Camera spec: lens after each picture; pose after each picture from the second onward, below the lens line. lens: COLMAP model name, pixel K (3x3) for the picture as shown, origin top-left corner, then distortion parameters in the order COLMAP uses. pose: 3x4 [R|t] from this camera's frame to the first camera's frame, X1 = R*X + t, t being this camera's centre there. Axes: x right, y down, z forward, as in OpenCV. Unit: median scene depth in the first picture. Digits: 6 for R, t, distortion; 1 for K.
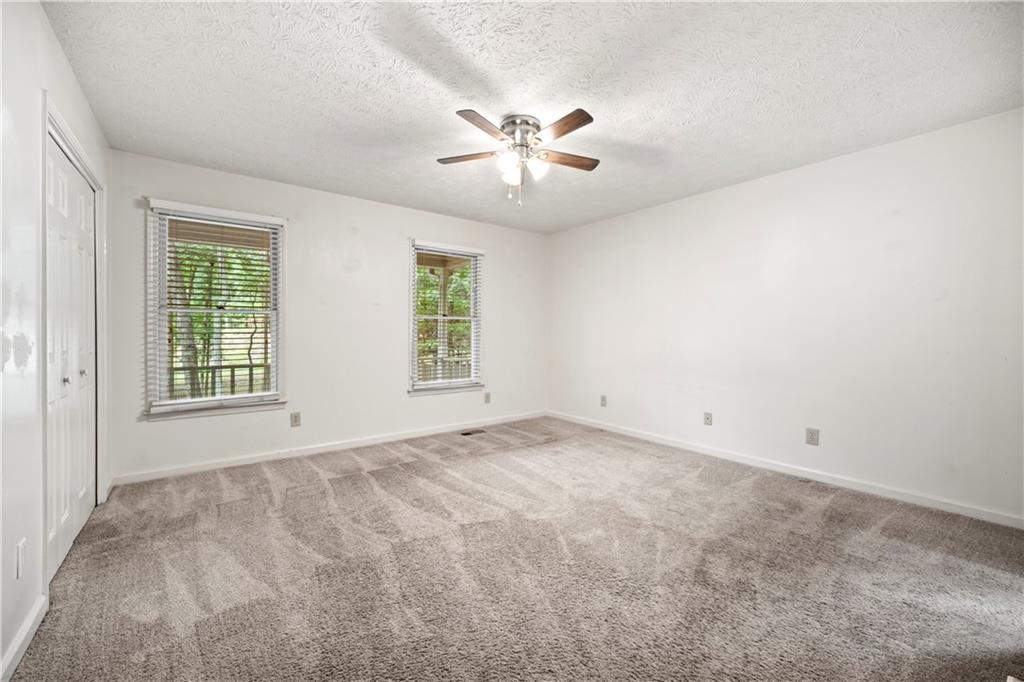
lens RADIAL K [[410.8, 0, 515.2], [0, 410.8, 336.0], [0, 0, 1]] dist [-0.000740, -0.000181]
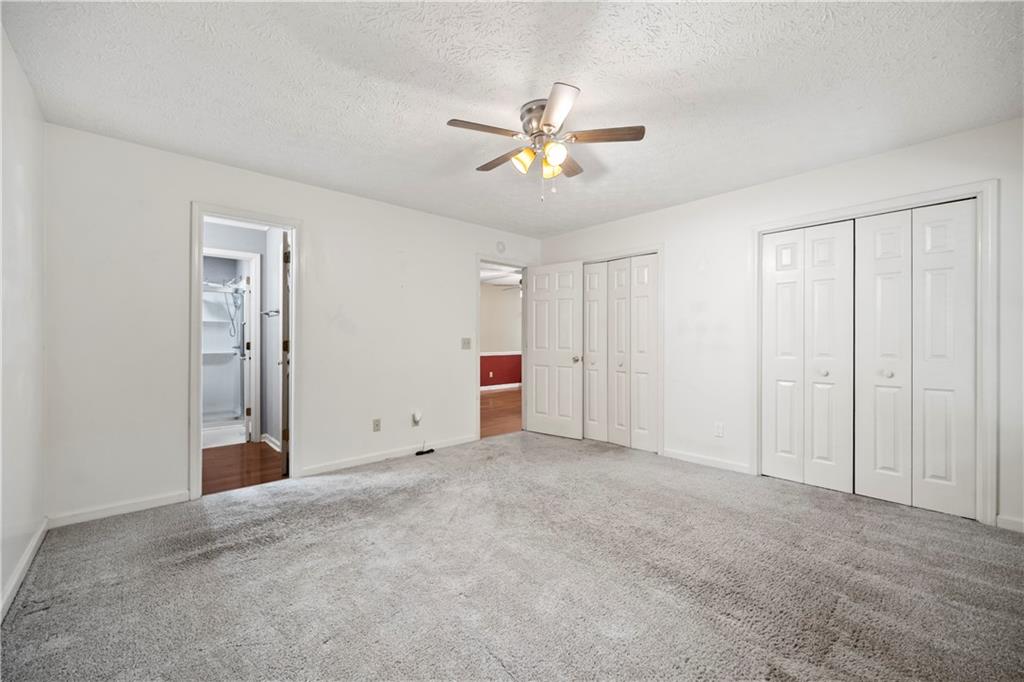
lens RADIAL K [[410.8, 0, 515.2], [0, 410.8, 336.0], [0, 0, 1]] dist [-0.000740, -0.000181]
pose [[-0.996060, -0.001475, -0.088671, 0.162063], [-0.001407, 0.999999, -0.000827, -0.023891], [0.088672, -0.000699, -0.996061, 2.043874]]
